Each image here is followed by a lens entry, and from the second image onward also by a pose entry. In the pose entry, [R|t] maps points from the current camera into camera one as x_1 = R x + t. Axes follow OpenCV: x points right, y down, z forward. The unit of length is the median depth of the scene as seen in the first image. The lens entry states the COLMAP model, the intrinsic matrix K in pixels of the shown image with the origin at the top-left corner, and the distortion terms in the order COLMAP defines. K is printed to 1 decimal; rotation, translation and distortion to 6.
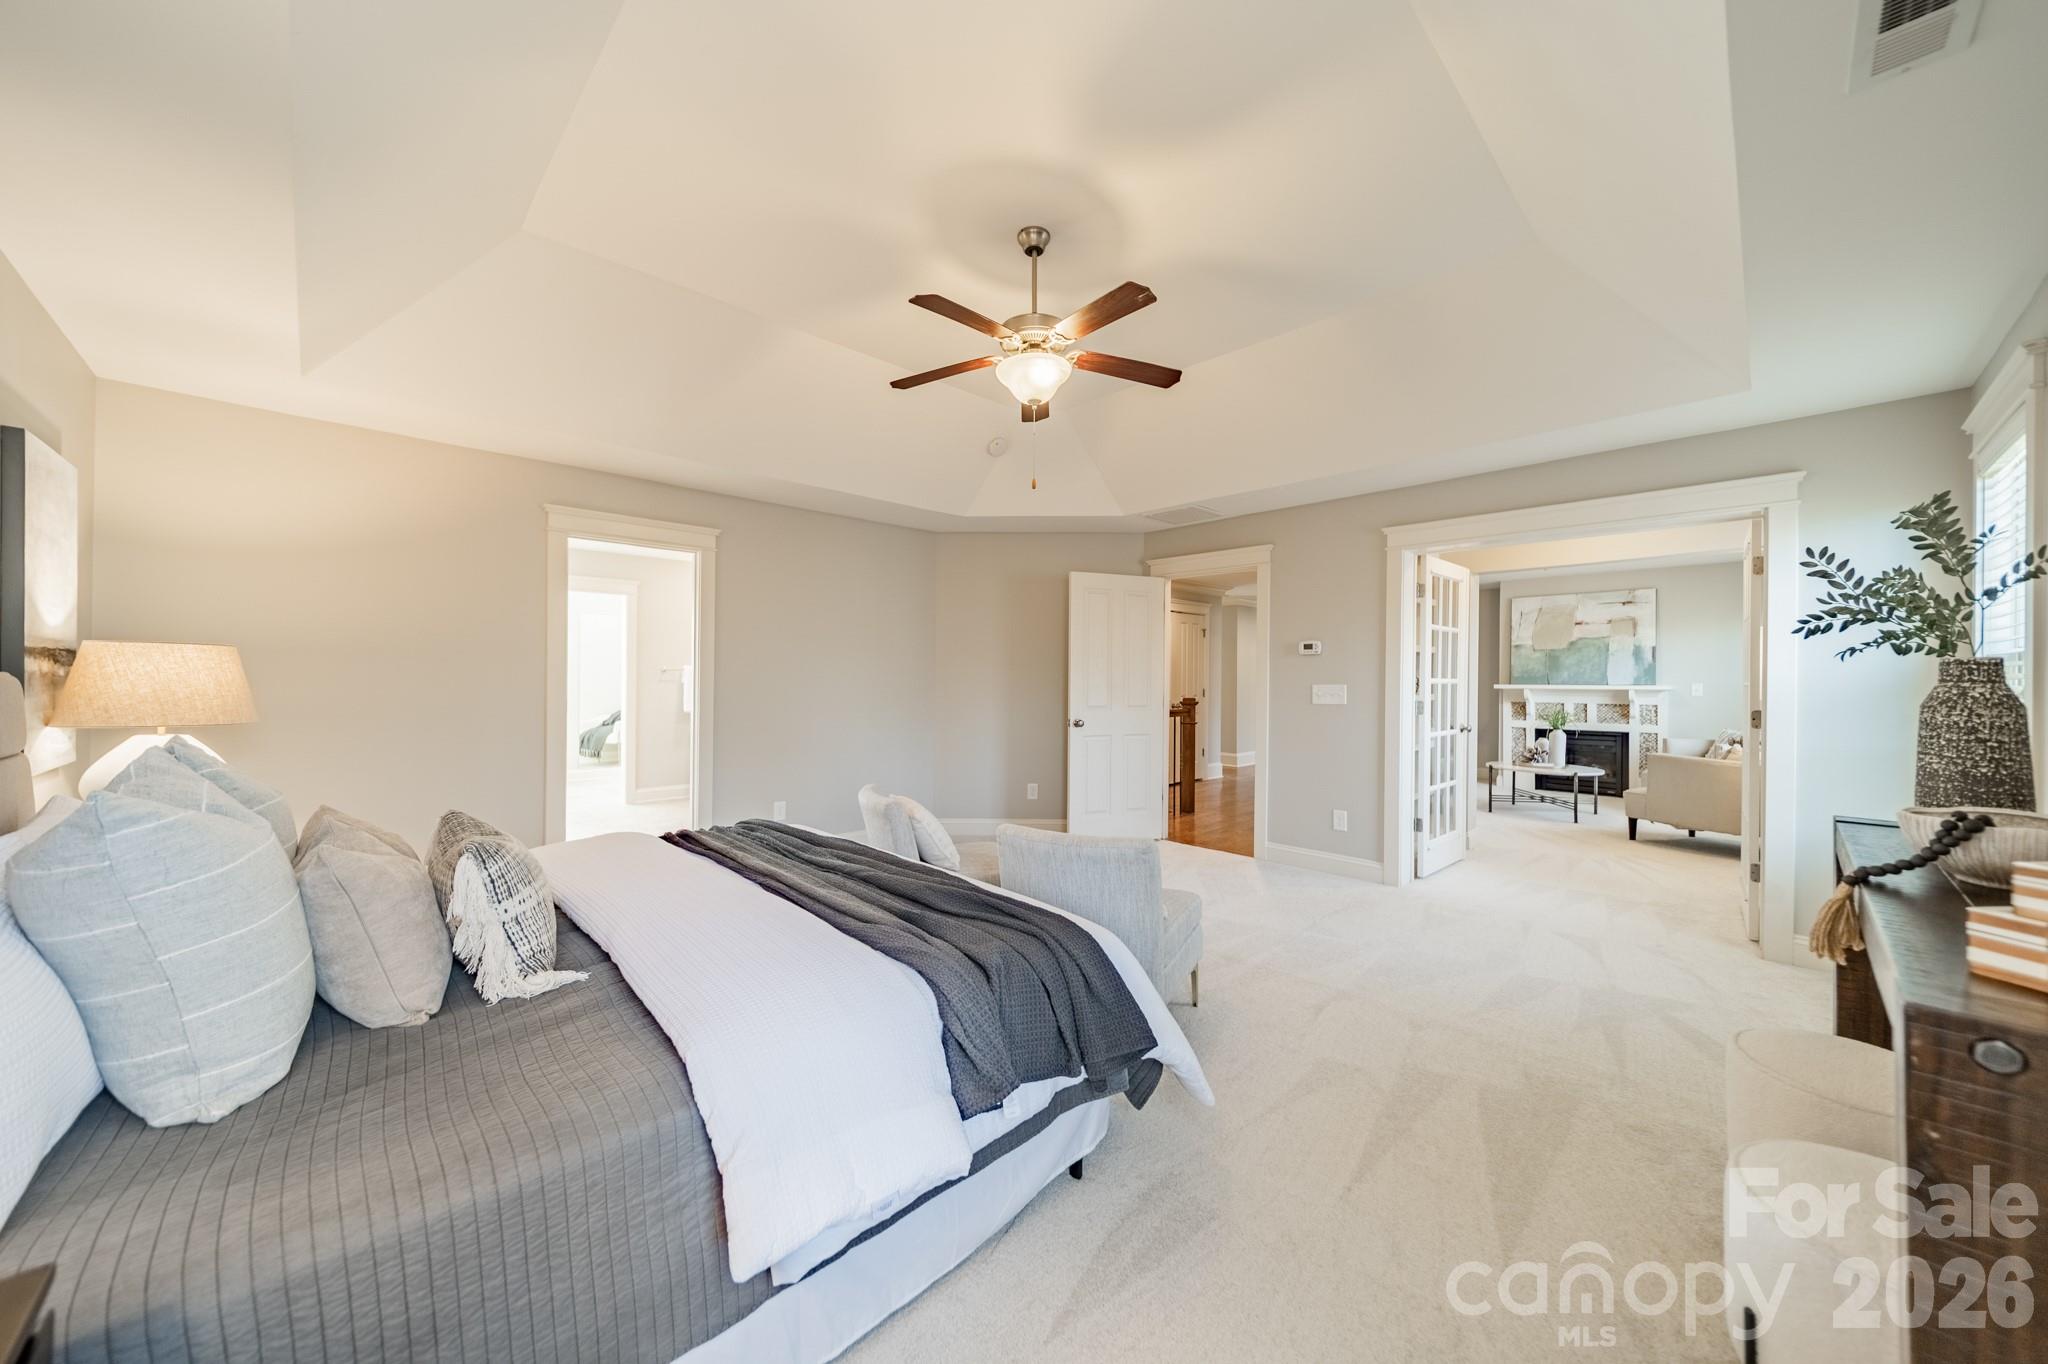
lens RADIAL K [[721.5, 0, 1013.4], [0, 721.5, 680.1], [0, 0, 1]] dist [0.000619, 0.000116]
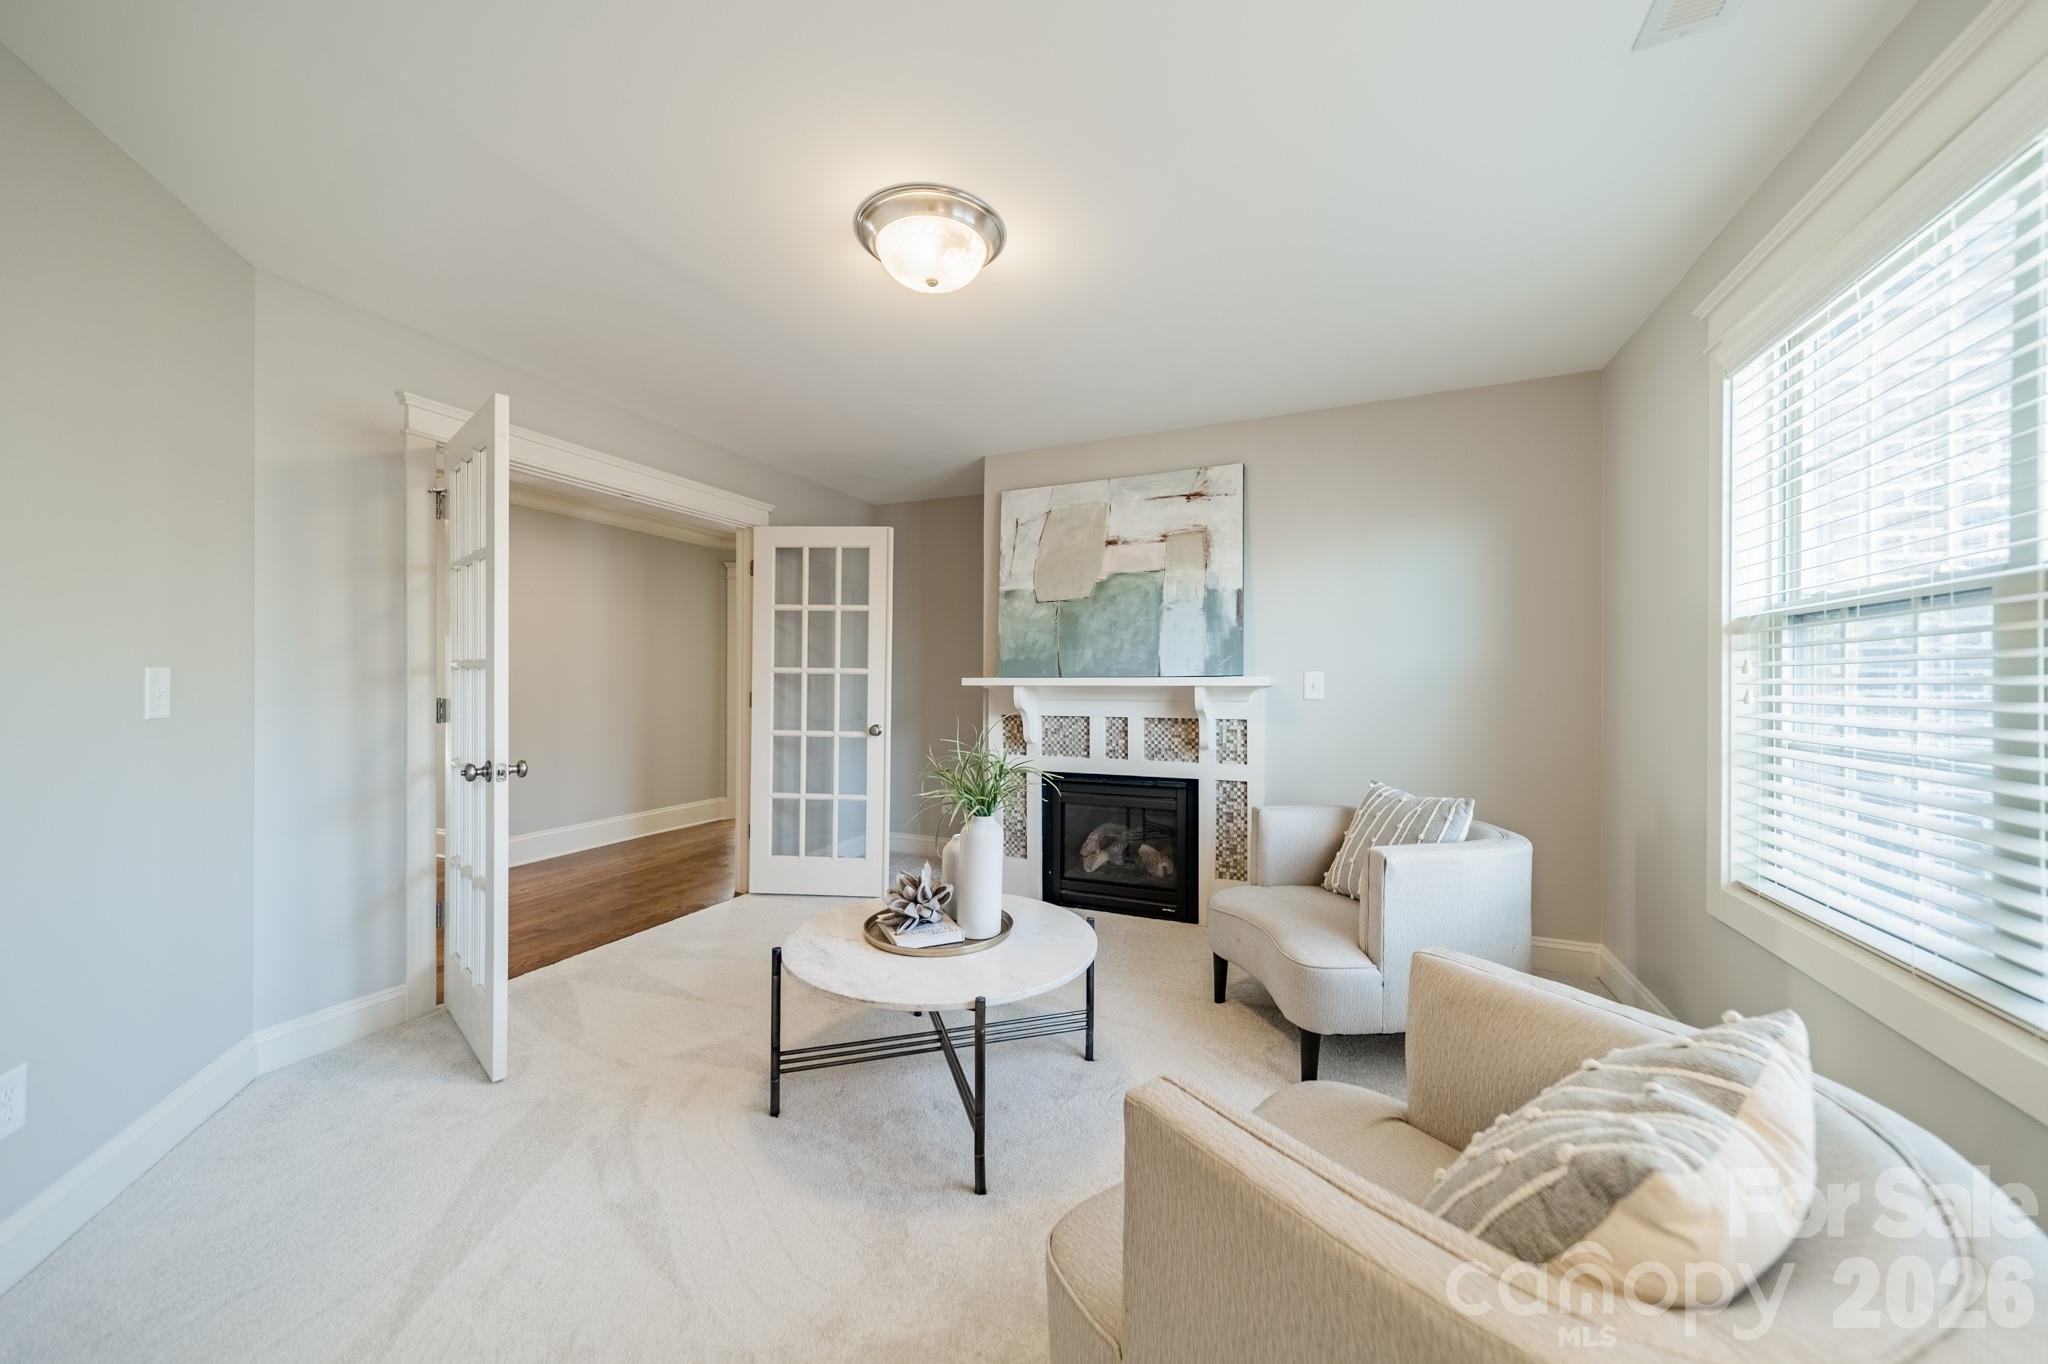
lens RADIAL K [[721.5, 0, 1029.8], [0, 721.5, 684.7], [0, 0, 1]] dist [0.000619, 0.000116]
pose [[0.909853, -0.000051, 0.414931, 0.560830], [0.000494, 0.999999, -0.000961, 0.012301], [-0.414931, 0.001079, 0.909852, 0.622136]]
